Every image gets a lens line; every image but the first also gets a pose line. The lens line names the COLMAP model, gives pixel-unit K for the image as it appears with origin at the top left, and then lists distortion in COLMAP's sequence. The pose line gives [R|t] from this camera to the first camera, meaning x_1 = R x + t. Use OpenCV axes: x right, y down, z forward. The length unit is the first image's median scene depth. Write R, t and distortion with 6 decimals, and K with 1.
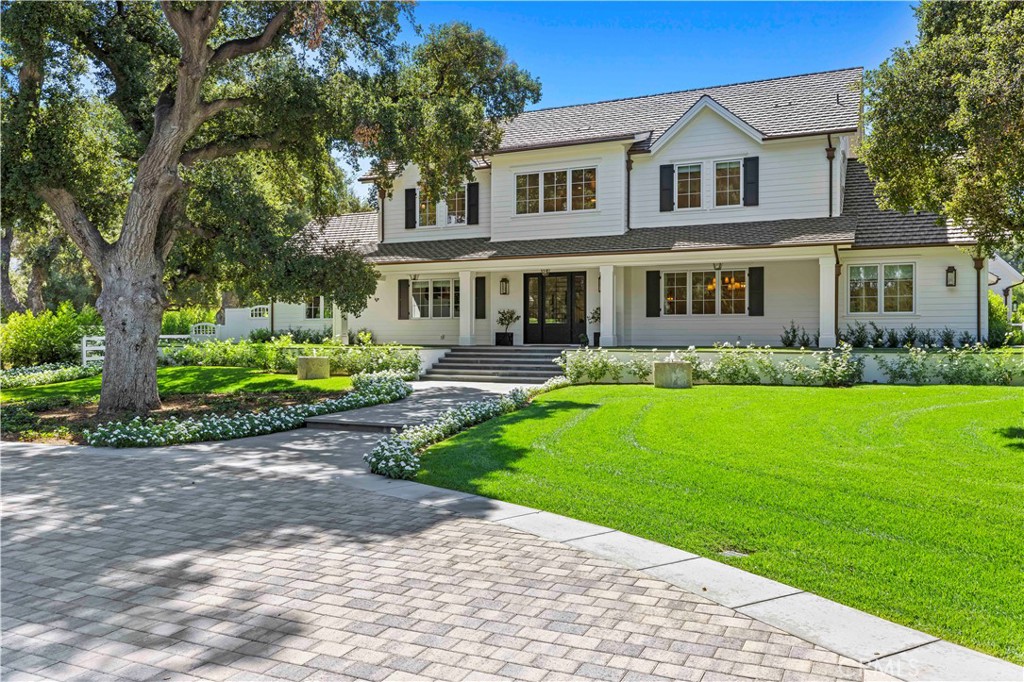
lens RADIAL K [[813.3, 0, 511.4], [0, 813.3, 335.7], [0, 0, 1]] dist [-0.005878, 0.005237]
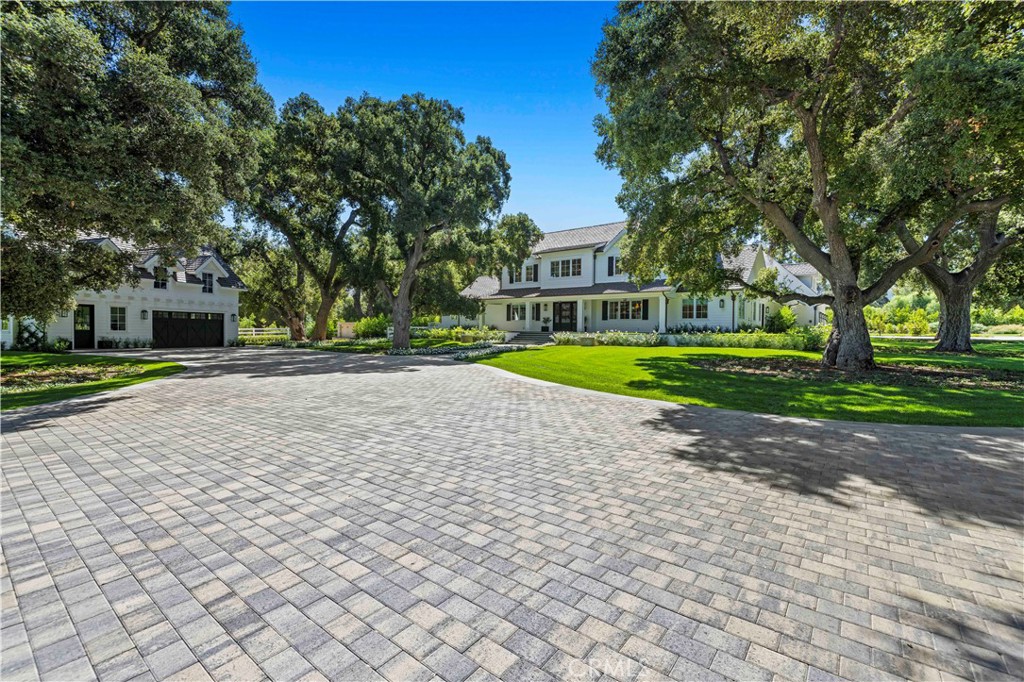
lens RADIAL K [[441.2, 0, 508.1], [0, 441.2, 337.4], [0, 0, 1]] dist [0.002595, 0.000709]
pose [[0.975953, 0.011128, -0.217696, 0.181488], [-0.007144, 0.999792, 0.019080, 0.005248], [0.217863, -0.017066, 0.975830, -0.340334]]
